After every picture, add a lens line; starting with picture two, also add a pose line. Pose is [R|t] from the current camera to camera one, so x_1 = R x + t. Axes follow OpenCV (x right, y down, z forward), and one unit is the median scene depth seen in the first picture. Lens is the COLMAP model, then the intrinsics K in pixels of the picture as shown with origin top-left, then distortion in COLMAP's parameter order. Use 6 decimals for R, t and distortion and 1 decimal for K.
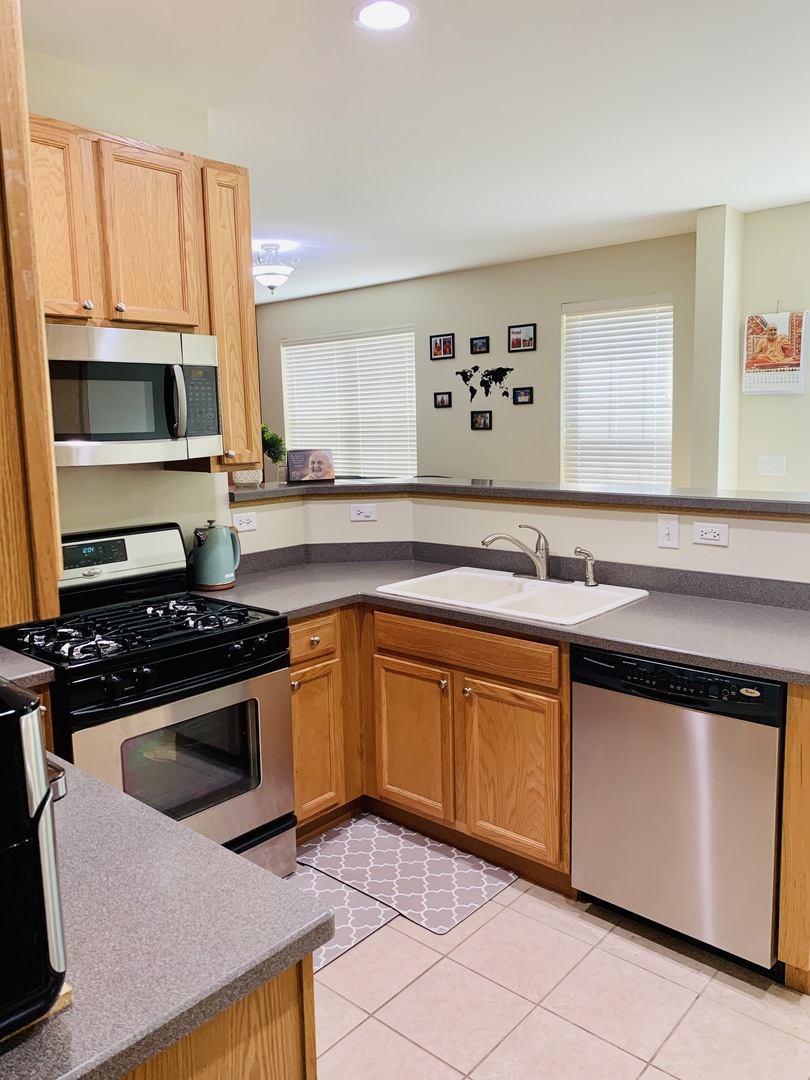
lens RADIAL K [[819.5, 0, 405.0], [0, 819.5, 540.0], [0, 0, 1]] dist [0.047827, -0.160829]
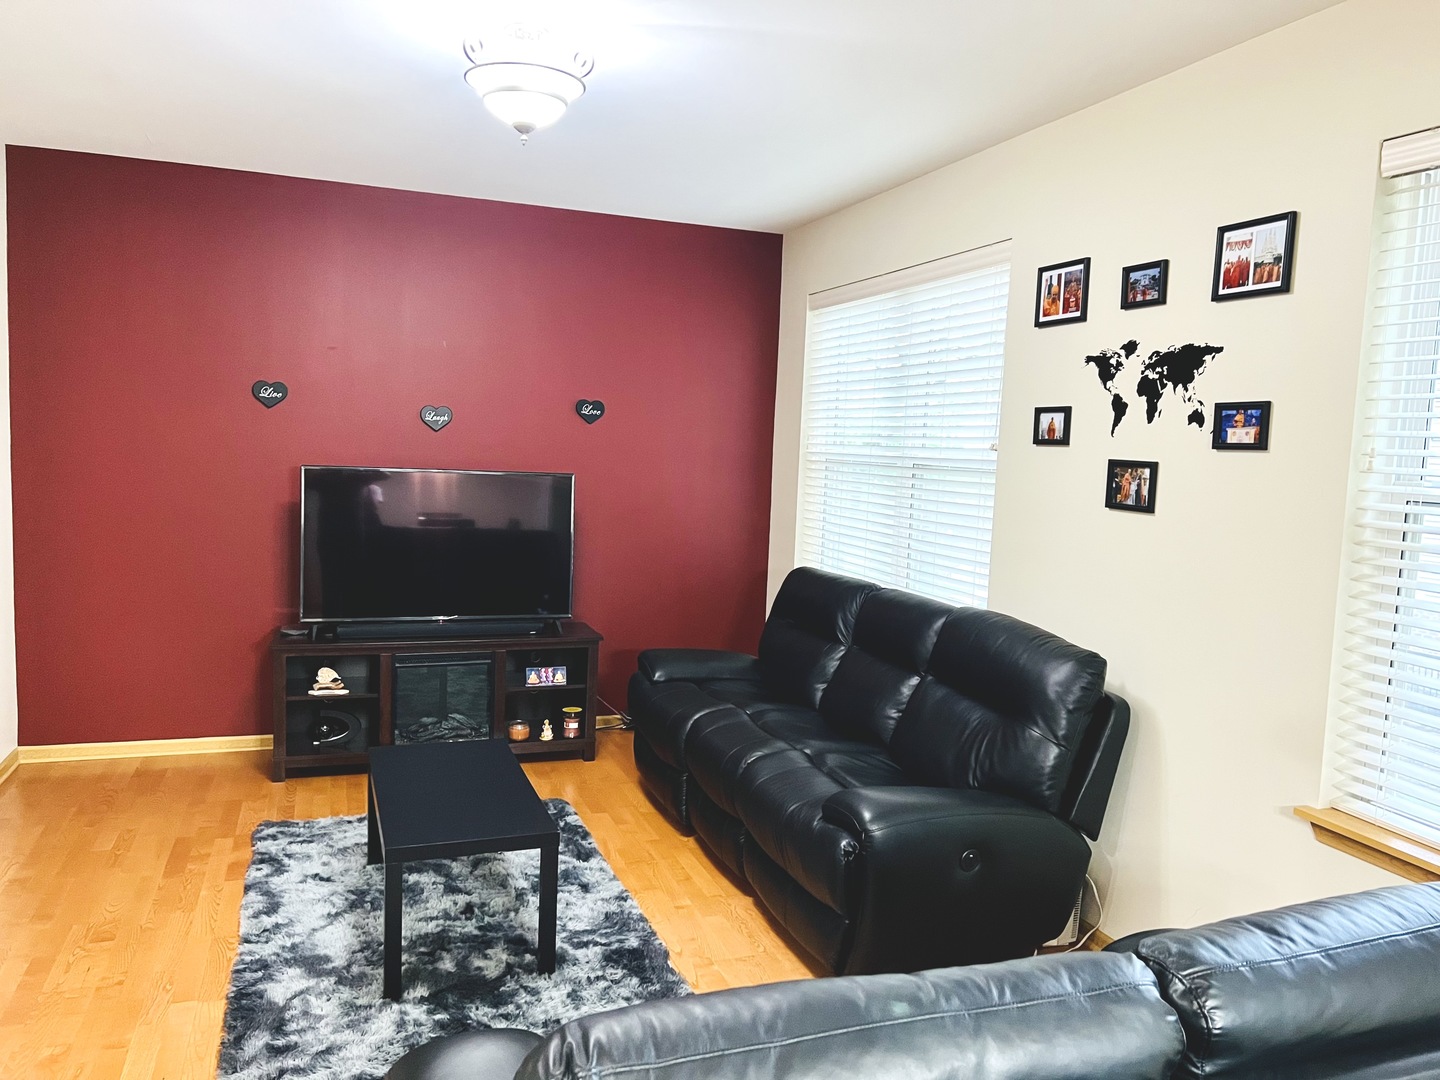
lens RADIAL K [[1086.4, 0, 720.0], [0, 1086.4, 540.0], [0, 0, 1]] dist [-0.002720, -0.004395]
pose [[0.875791, 0.103514, -0.471461, 0.165610], [-0.129106, 0.991383, -0.022160, -0.087460], [0.465104, 0.080276, 0.881609, 0.487923]]
